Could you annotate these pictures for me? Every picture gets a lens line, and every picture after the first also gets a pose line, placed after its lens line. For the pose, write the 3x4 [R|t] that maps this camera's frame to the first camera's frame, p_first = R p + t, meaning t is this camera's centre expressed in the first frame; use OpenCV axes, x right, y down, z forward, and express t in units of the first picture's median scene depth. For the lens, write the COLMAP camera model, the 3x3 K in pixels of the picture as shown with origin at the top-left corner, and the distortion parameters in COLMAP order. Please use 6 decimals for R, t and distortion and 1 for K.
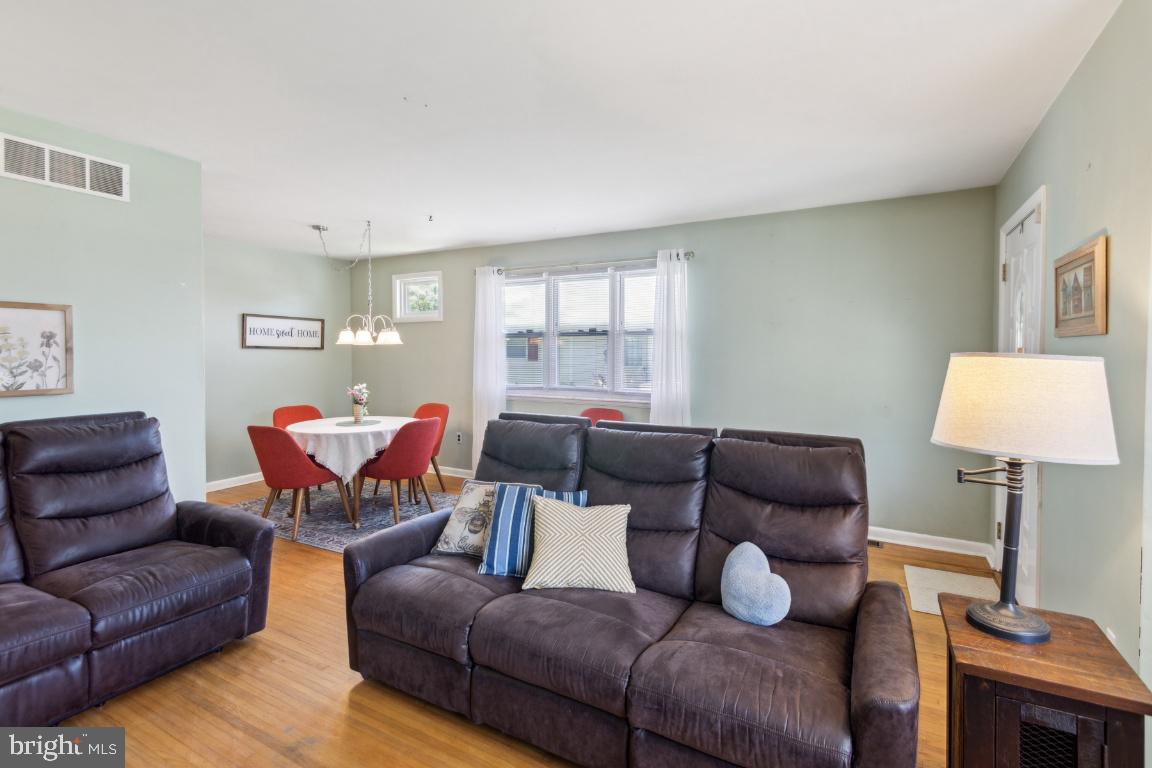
lens RADIAL K [[549.7, 0, 573.1], [0, 549.7, 354.9], [0, 0, 1]] dist [0.012526, -0.001292]
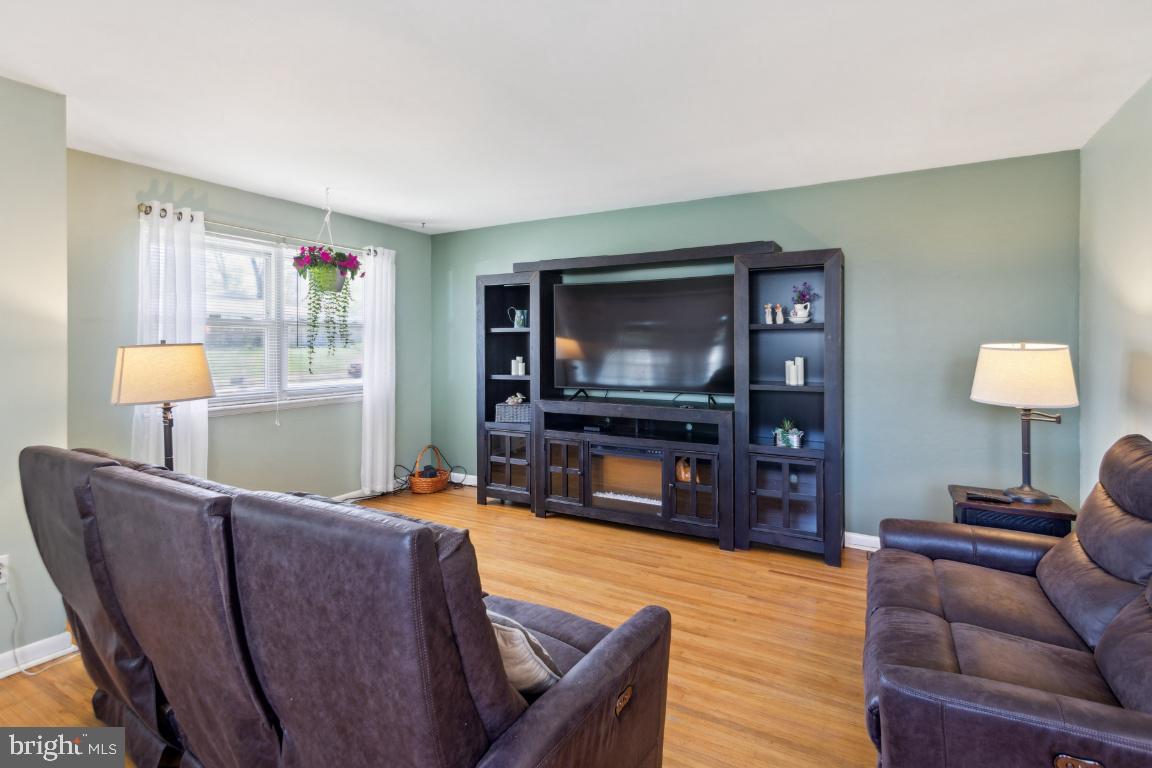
lens RADIAL K [[553.6, 0, 573.3], [0, 553.6, 352.1], [0, 0, 1]] dist [0.016113, -0.000248]
pose [[-0.999987, -0.001808, 0.004823, -0.155447], [-0.001712, 0.999802, 0.019848, -0.005827], [-0.004857, 0.019840, -0.999791, 0.933099]]
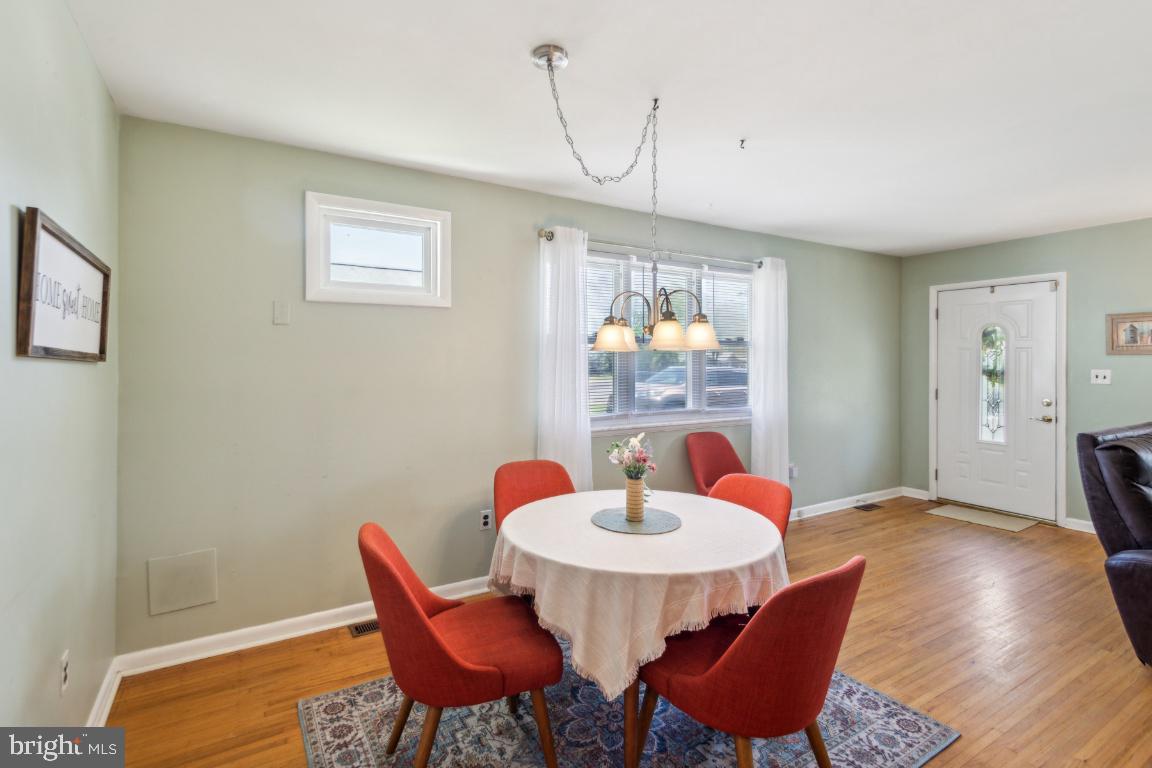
lens RADIAL K [[549.7, 0, 573.1], [0, 549.7, 354.9], [0, 0, 1]] dist [0.012526, -0.001292]
pose [[0.489073, 0.008884, 0.872198, -0.901366], [0.007071, 0.999875, -0.014149, -0.010828], [-0.872214, 0.013087, 0.488949, 0.896722]]
